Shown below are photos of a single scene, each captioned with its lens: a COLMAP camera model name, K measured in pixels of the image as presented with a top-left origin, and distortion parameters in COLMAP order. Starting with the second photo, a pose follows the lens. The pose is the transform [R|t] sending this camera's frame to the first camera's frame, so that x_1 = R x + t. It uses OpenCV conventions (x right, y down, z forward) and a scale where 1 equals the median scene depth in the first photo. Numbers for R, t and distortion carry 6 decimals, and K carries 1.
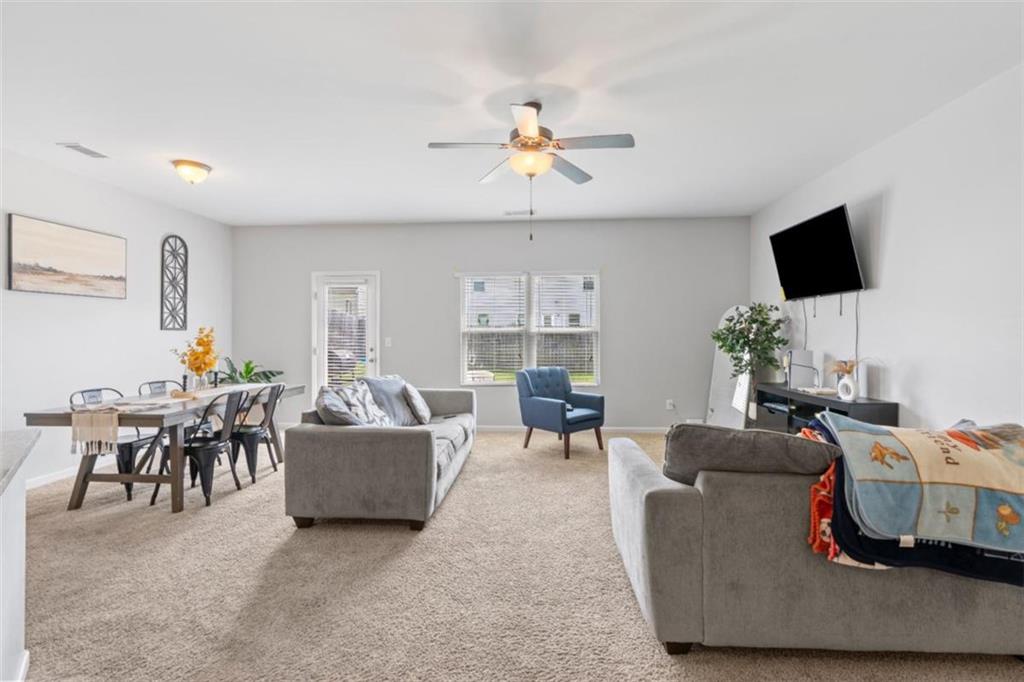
lens RADIAL K [[468.1, 0, 513.5], [0, 468.1, 325.1], [0, 0, 1]] dist [-0.010367, 0.000613]
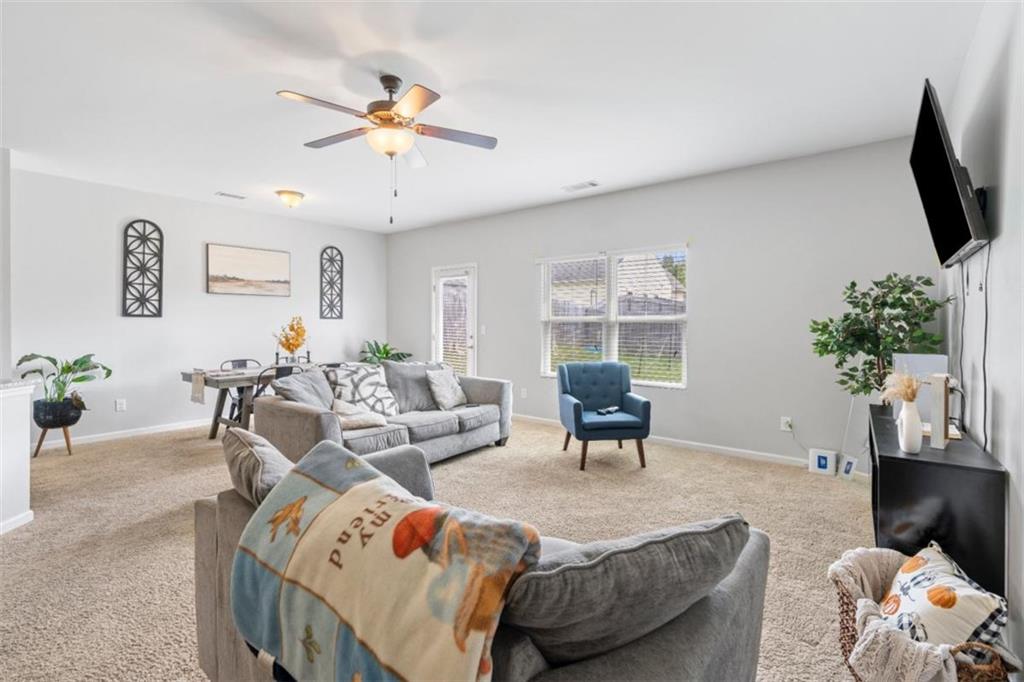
lens RADIAL K [[468.1, 0, 513.5], [0, 468.1, 325.1], [0, 0, 1]] dist [-0.010367, 0.000613]
pose [[0.823379, 0.007659, -0.567439, 0.454415], [0.007094, 0.999692, 0.023786, 0.000591], [0.567447, -0.023611, 0.823071, 0.211548]]
